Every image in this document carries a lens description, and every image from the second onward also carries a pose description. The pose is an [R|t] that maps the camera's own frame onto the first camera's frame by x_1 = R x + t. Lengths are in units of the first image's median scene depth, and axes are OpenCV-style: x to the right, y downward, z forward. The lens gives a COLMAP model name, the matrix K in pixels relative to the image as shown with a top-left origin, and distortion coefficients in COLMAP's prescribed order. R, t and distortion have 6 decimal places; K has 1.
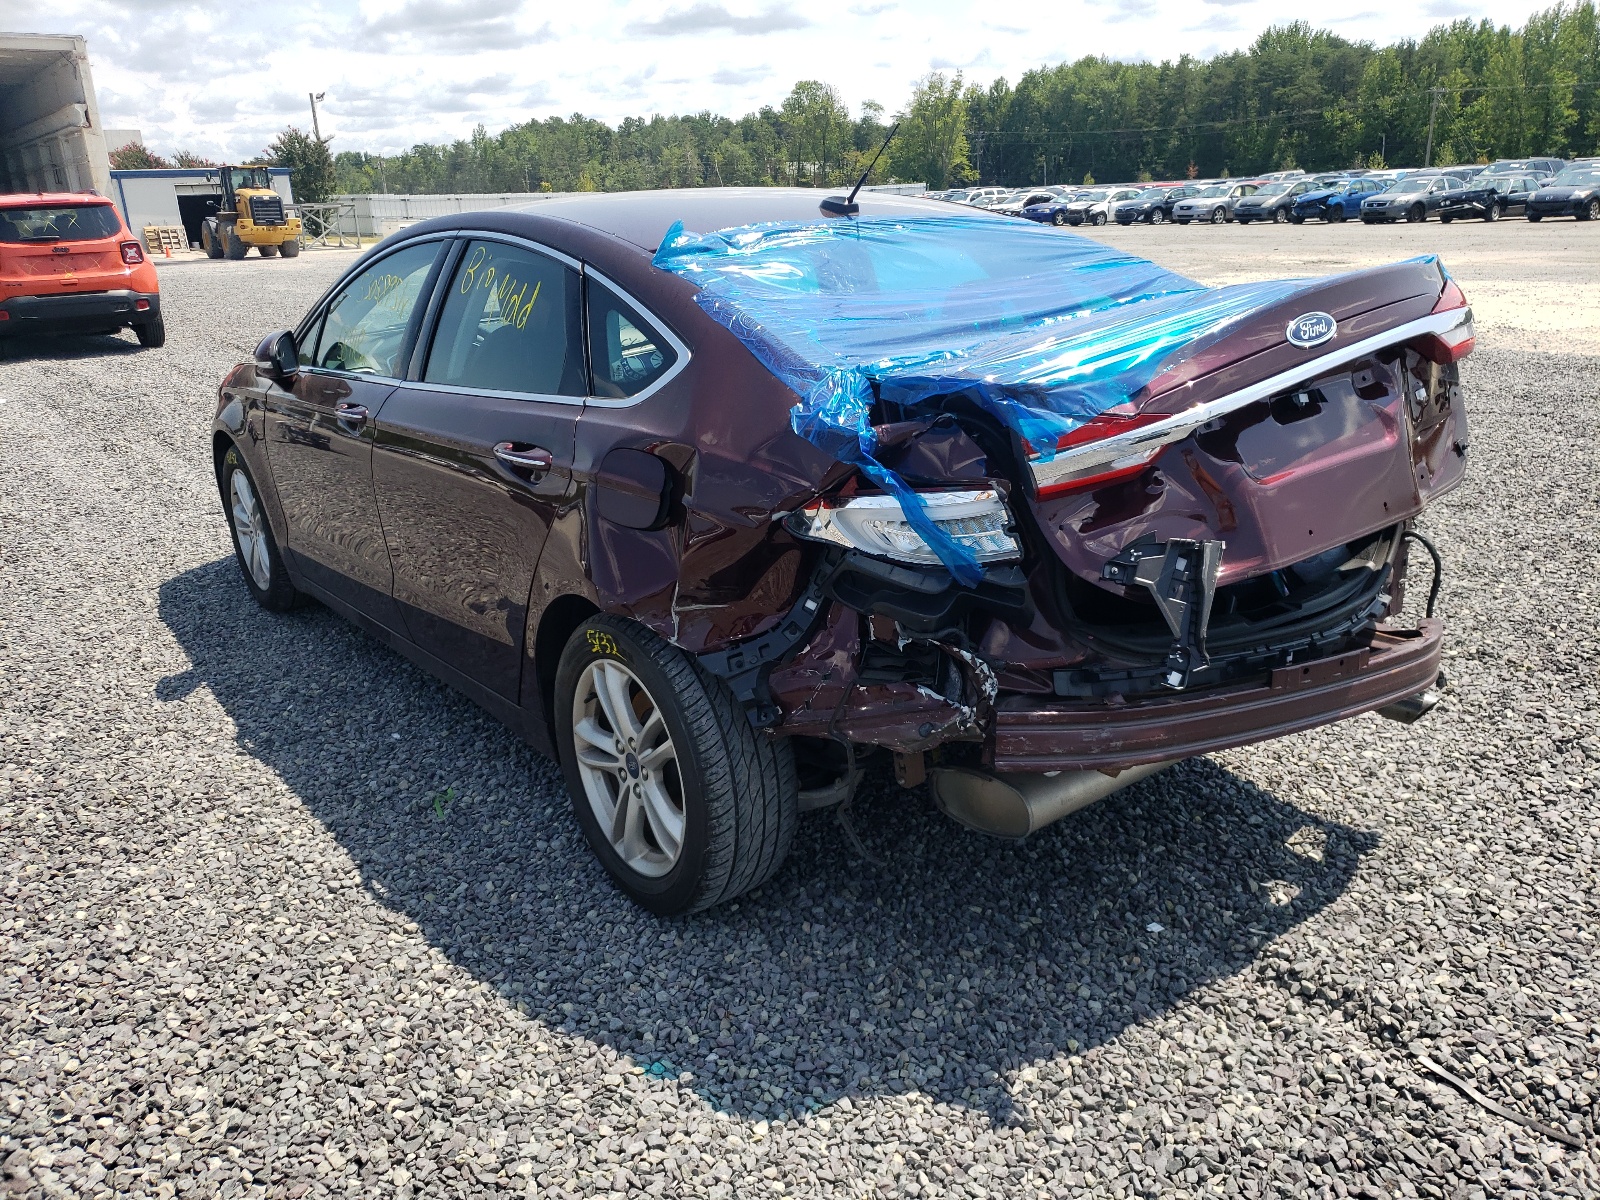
lens RADIAL K [[1244.5, 0, 805.3], [0, 1244.5, 616.1], [0, 0, 1]] dist [-0.002795, 0.022838]
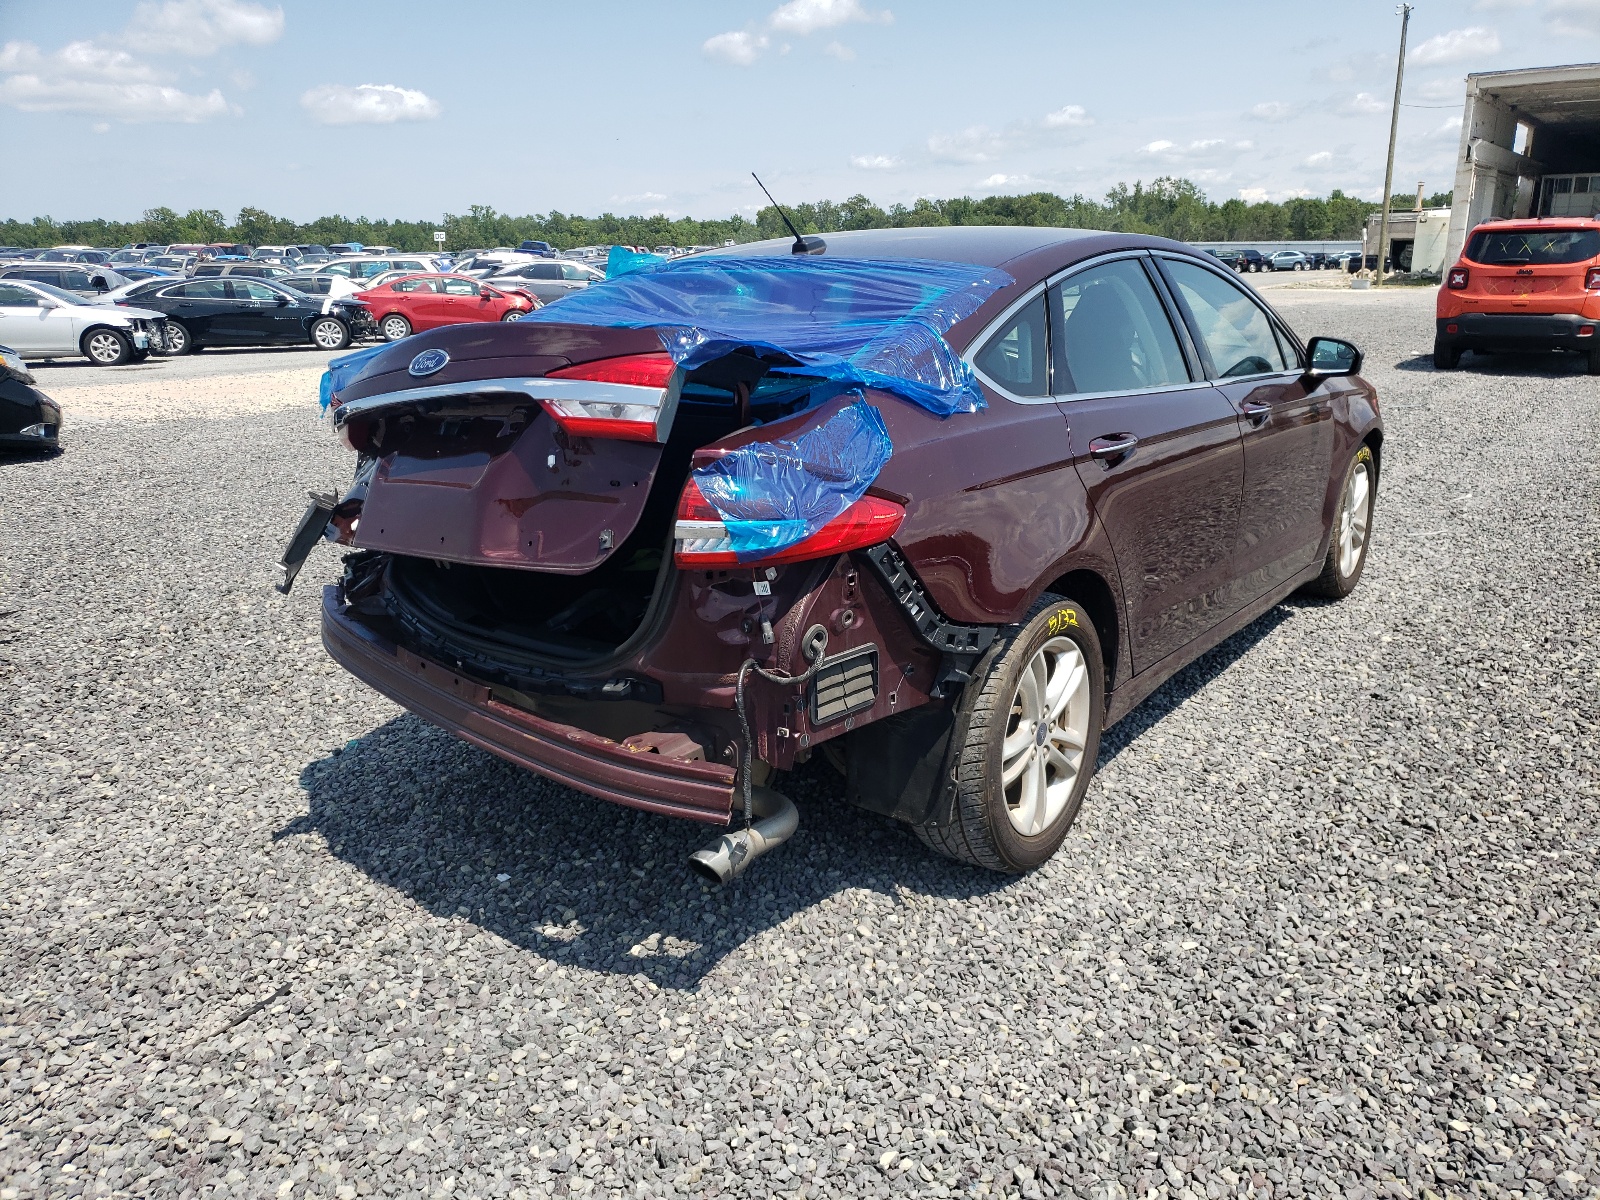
lens RADIAL K [[1244.5, 0, 799.2], [0, 1244.5, 599.9], [0, 0, 1]] dist [-0.002795, 0.022838]
pose [[0.283869, 0.295012, -0.912352, 0.089282], [-0.317065, 0.926849, 0.201049, -0.020450], [0.904925, 0.232203, 0.356641, 0.052479]]
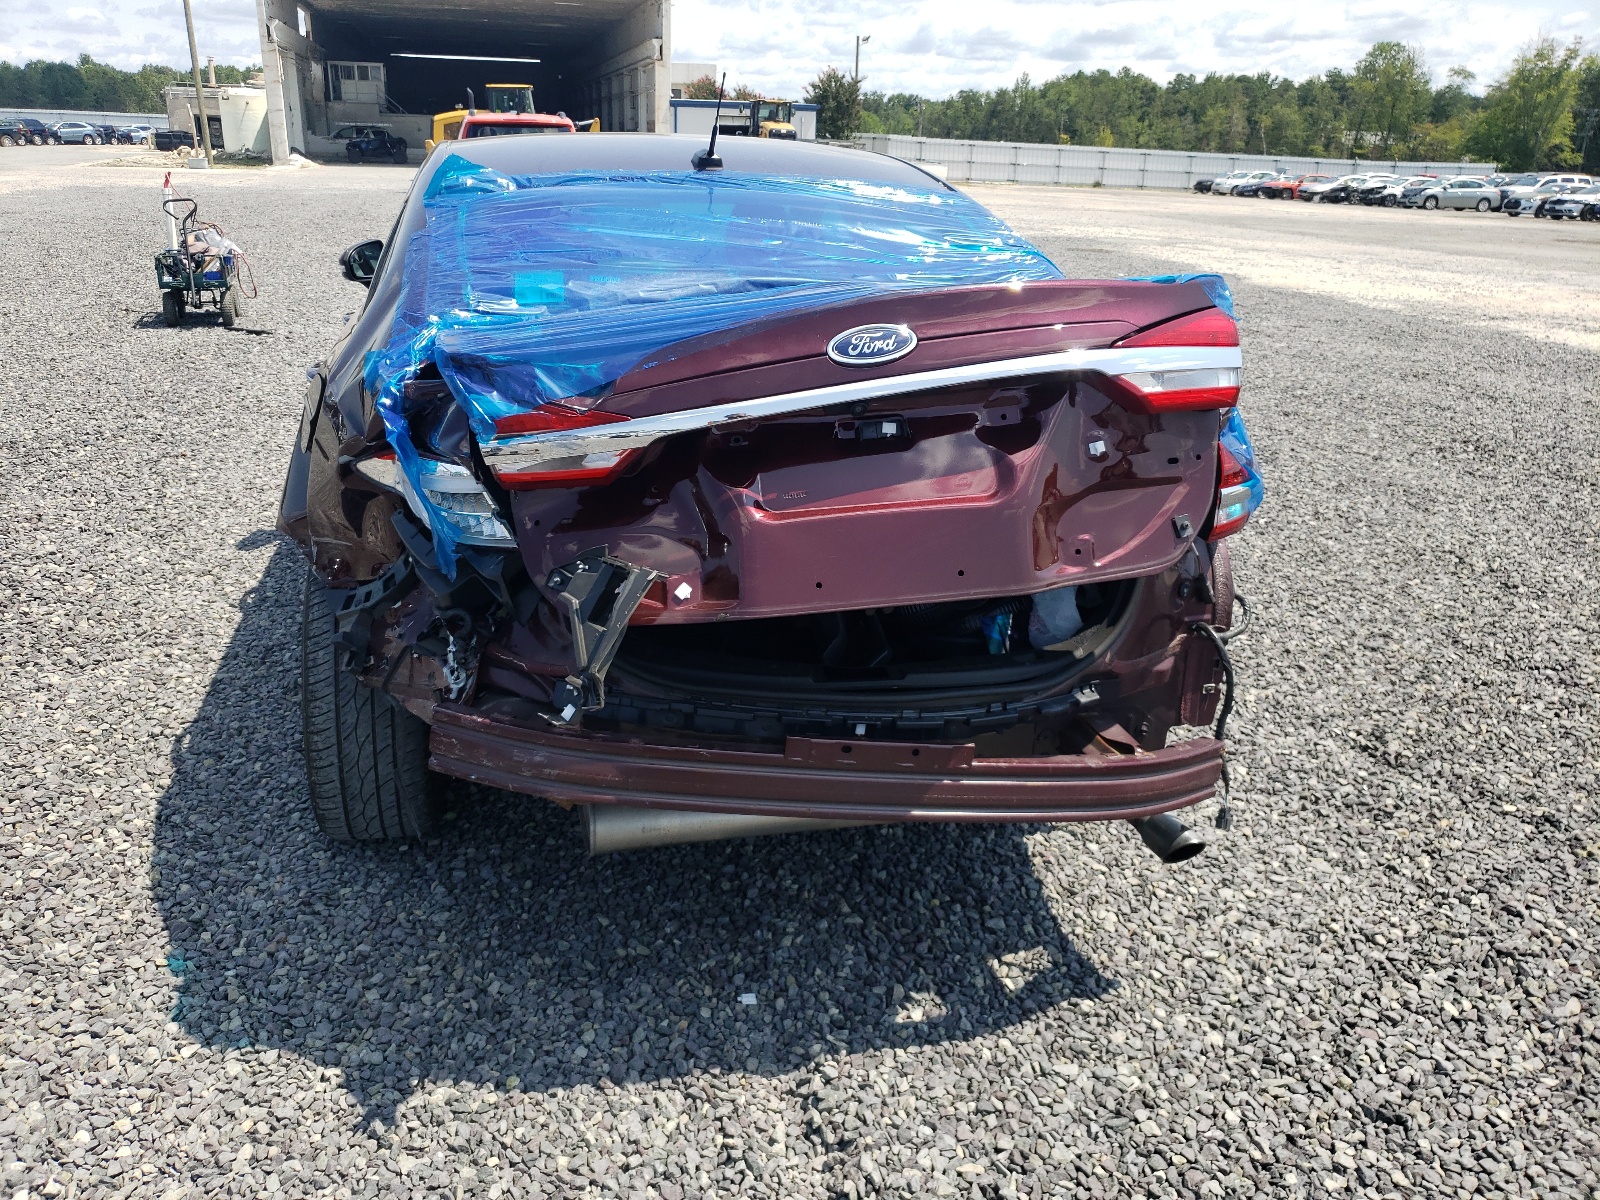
lens RADIAL K [[1244.5, 0, 796.0], [0, 1244.5, 584.0], [0, 0, 1]] dist [-0.002795, 0.022838]
pose [[0.908544, 0.200352, -0.366614, 0.038440], [-0.196213, 0.979339, 0.048944, -0.005864], [0.368846, 0.027467, 0.929085, 0.012297]]
